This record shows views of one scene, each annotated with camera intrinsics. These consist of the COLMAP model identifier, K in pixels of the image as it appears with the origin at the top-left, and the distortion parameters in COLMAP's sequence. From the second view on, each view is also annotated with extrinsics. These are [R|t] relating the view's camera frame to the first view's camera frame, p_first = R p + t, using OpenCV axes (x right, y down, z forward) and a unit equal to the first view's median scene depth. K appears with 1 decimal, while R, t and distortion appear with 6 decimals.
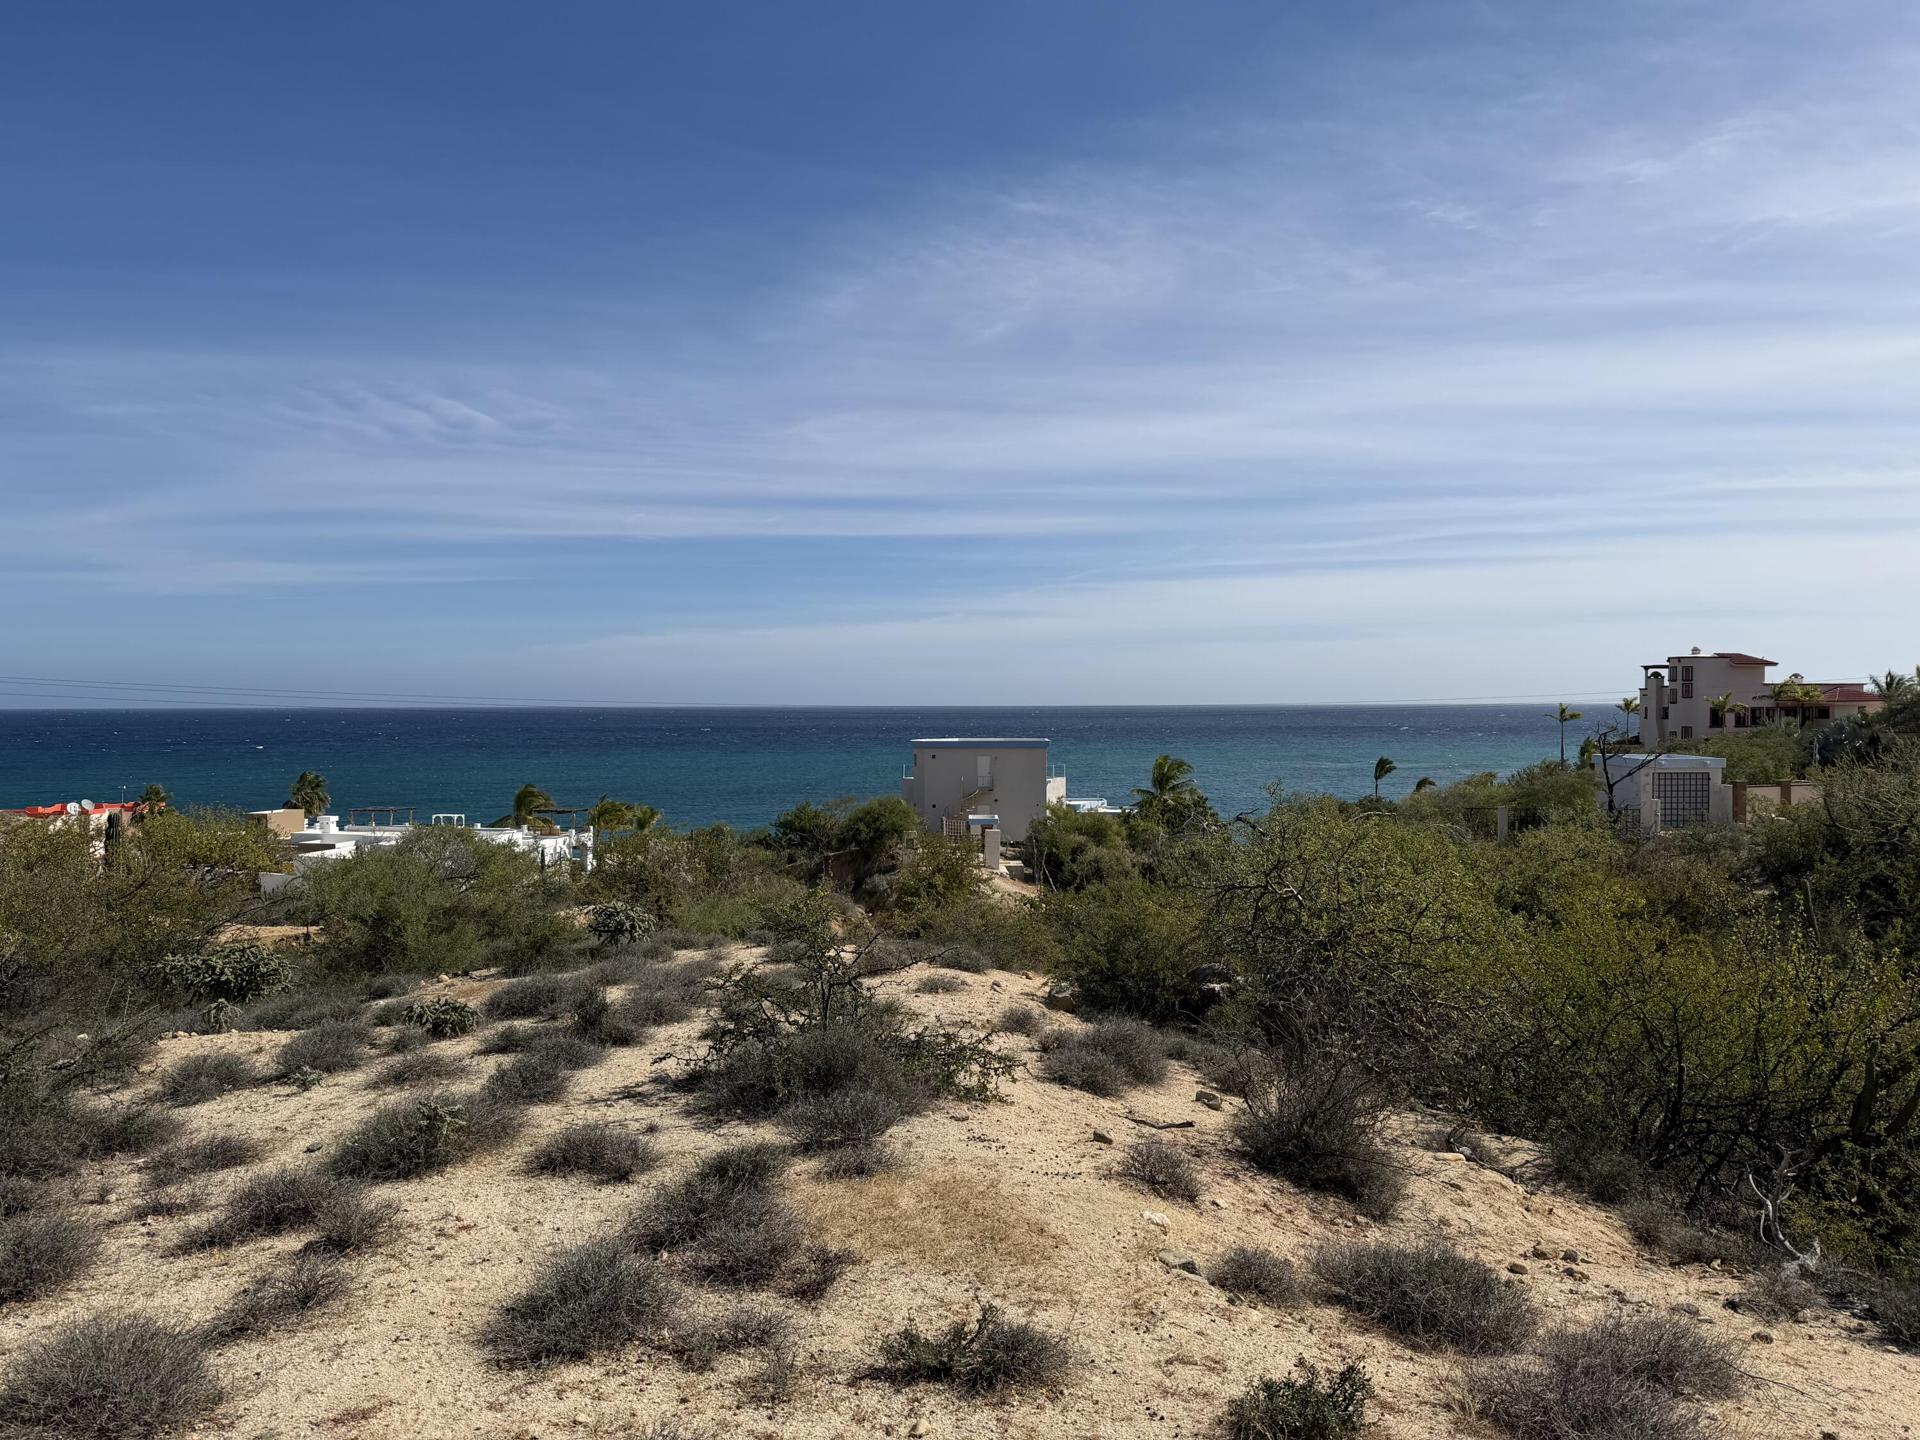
lens RADIAL K [[1447.2, 0, 980.1], [0, 1447.2, 725.6], [0, 0, 1]] dist [0.037504, 0.002491]
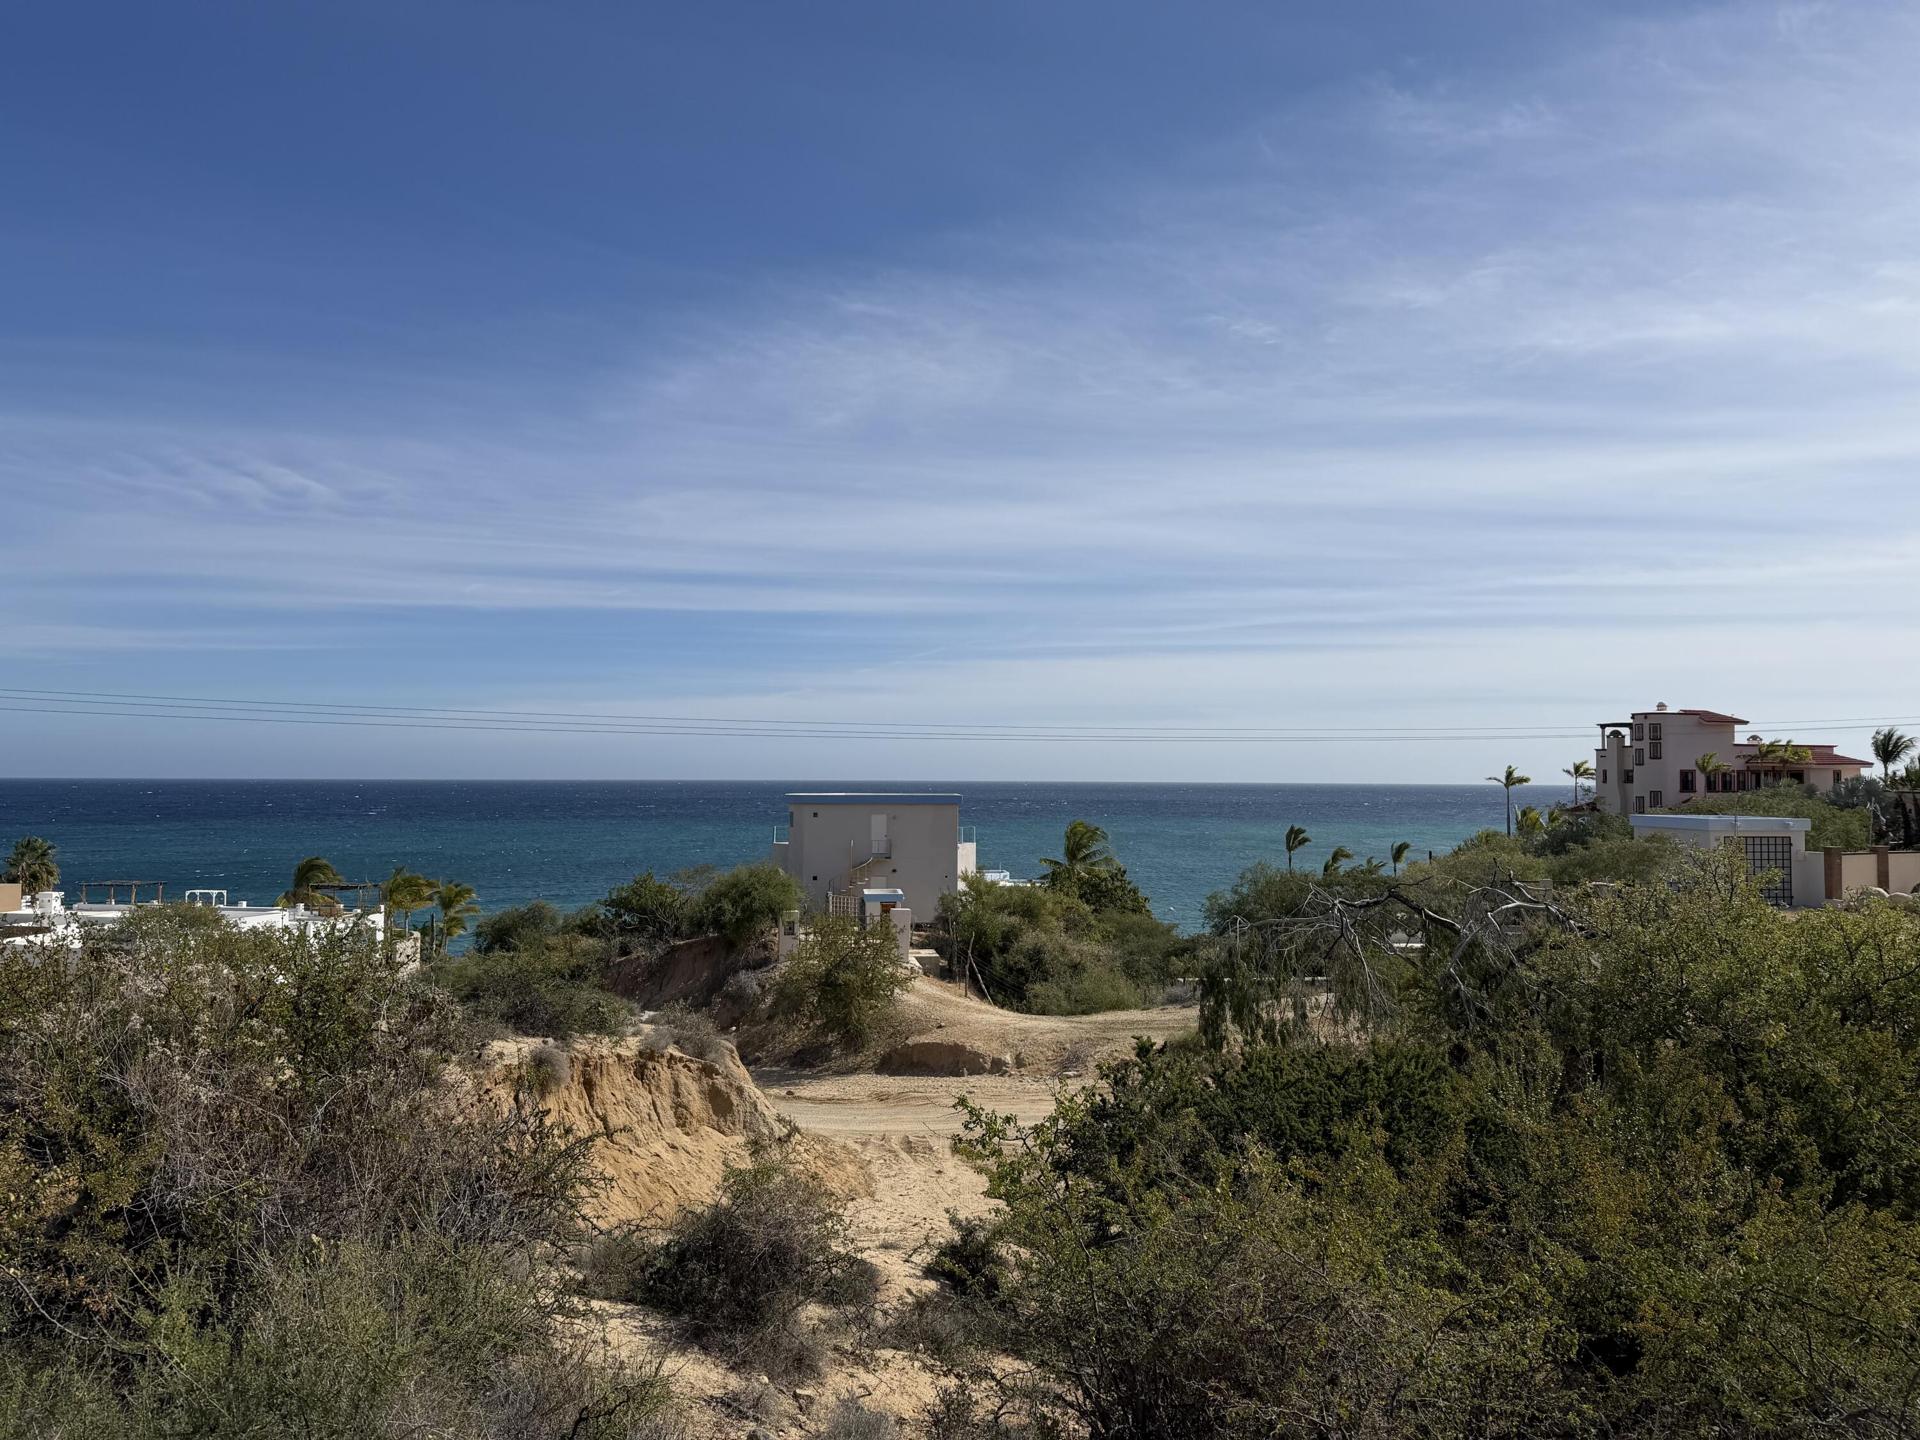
lens RADIAL K [[1359.1, 0, 960.0], [0, 1359.1, 720.0], [0, 0, 1]] dist [0.115343, -0.139244]
pose [[0.994341, 0.013726, 0.105345, -0.025816], [-0.007204, 0.998048, -0.062038, 0.012564], [-0.105991, 0.060928, 0.992499, 0.204097]]
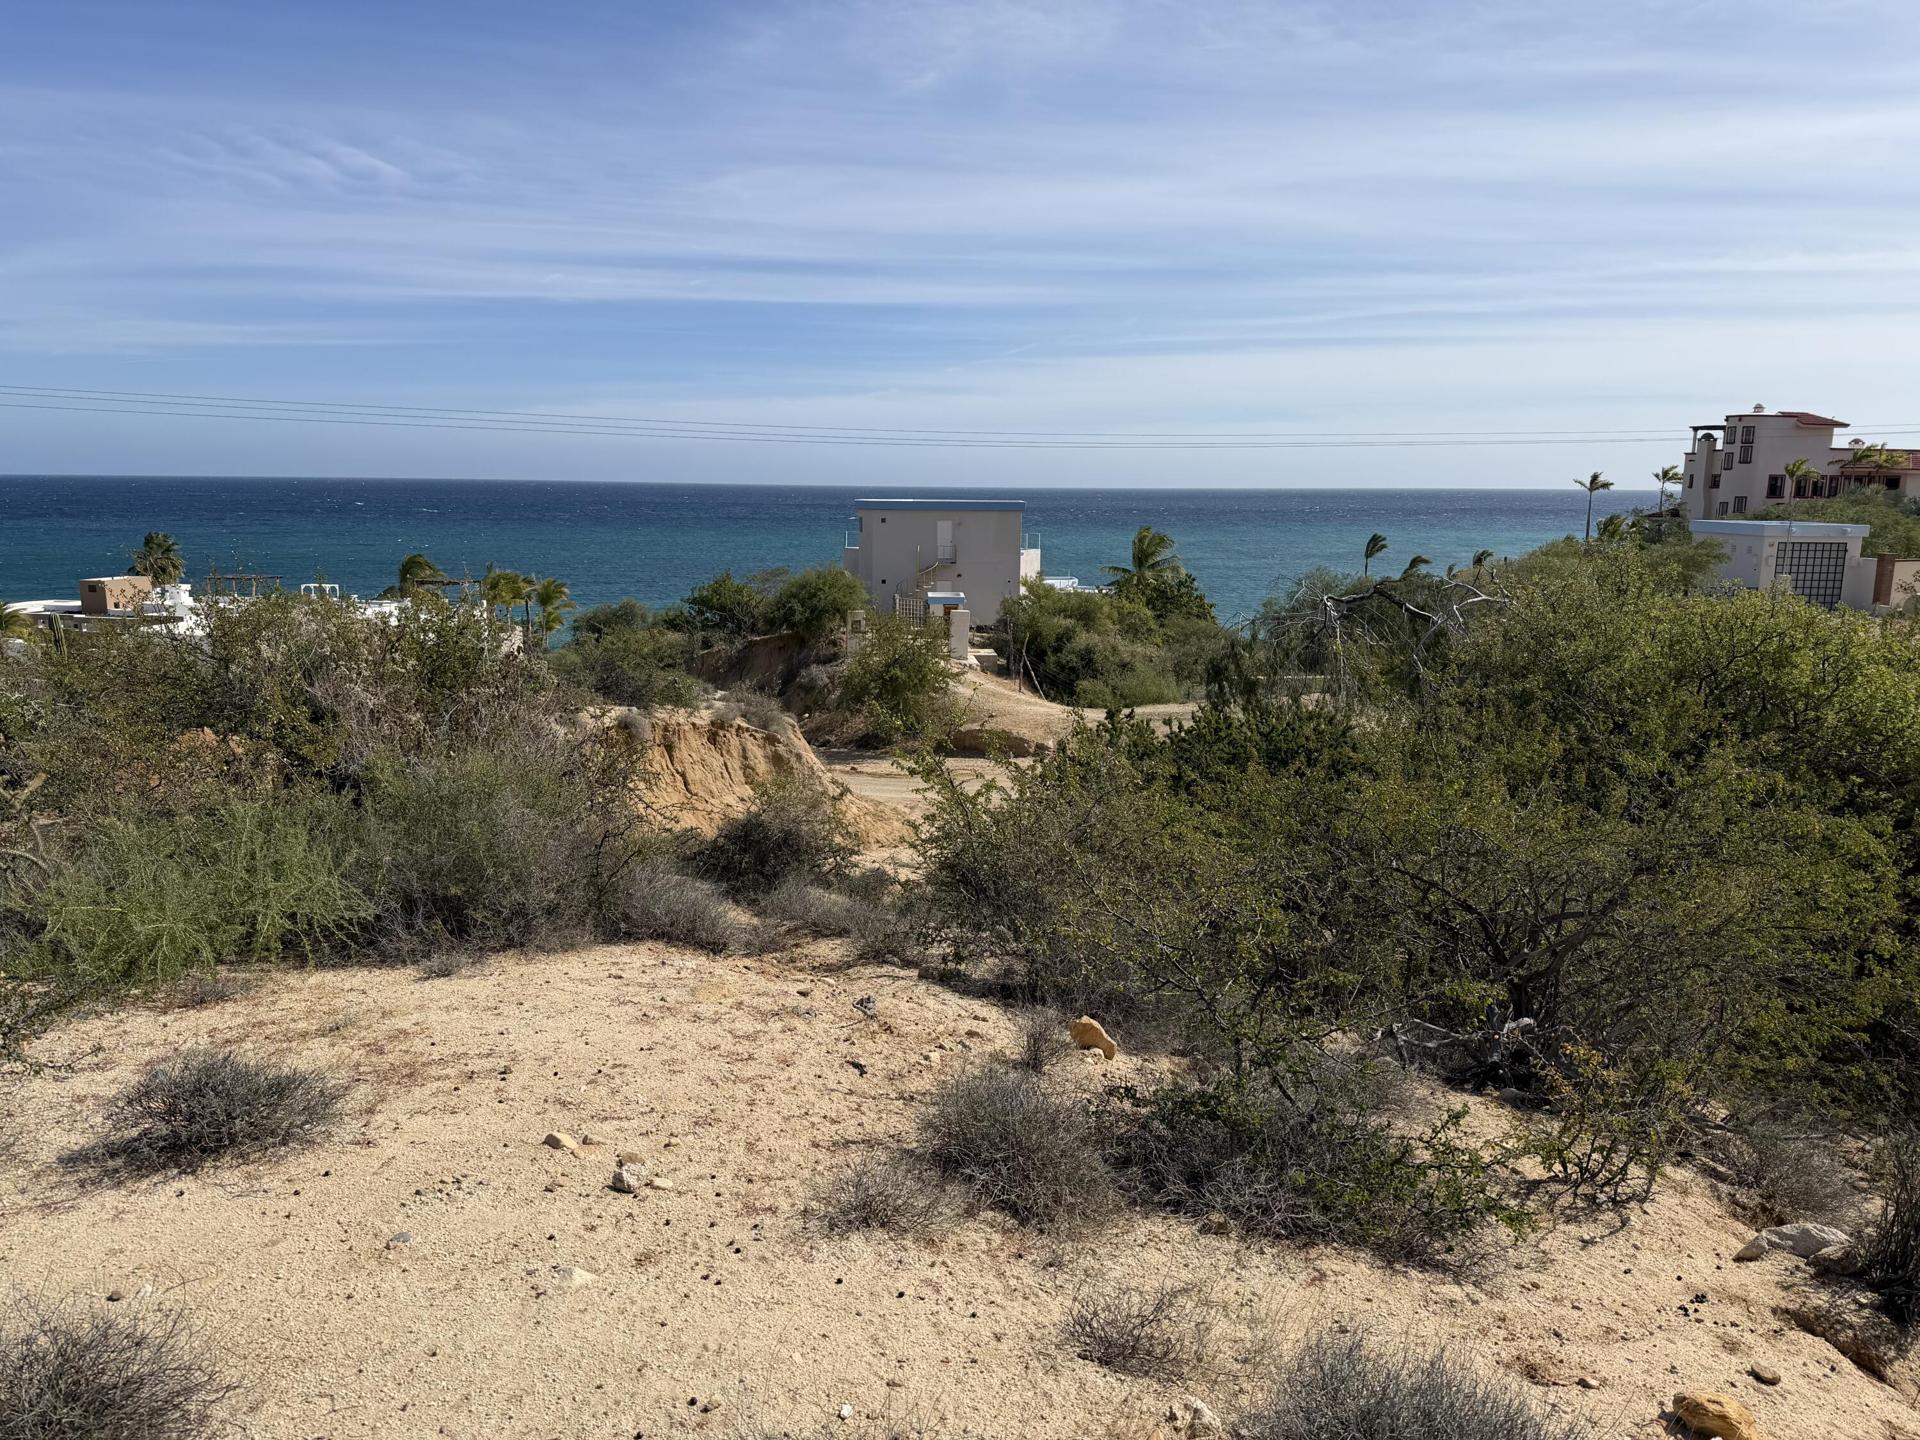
lens RADIAL K [[1385.6, 0, 973.8], [0, 1385.6, 724.4], [0, 0, 1]] dist [0.116124, -0.150310]
pose [[0.998888, 0.005764, 0.046800, -0.013419], [-0.012803, 0.988371, 0.151520, 0.012599], [-0.045383, -0.151951, 0.987346, 0.162722]]
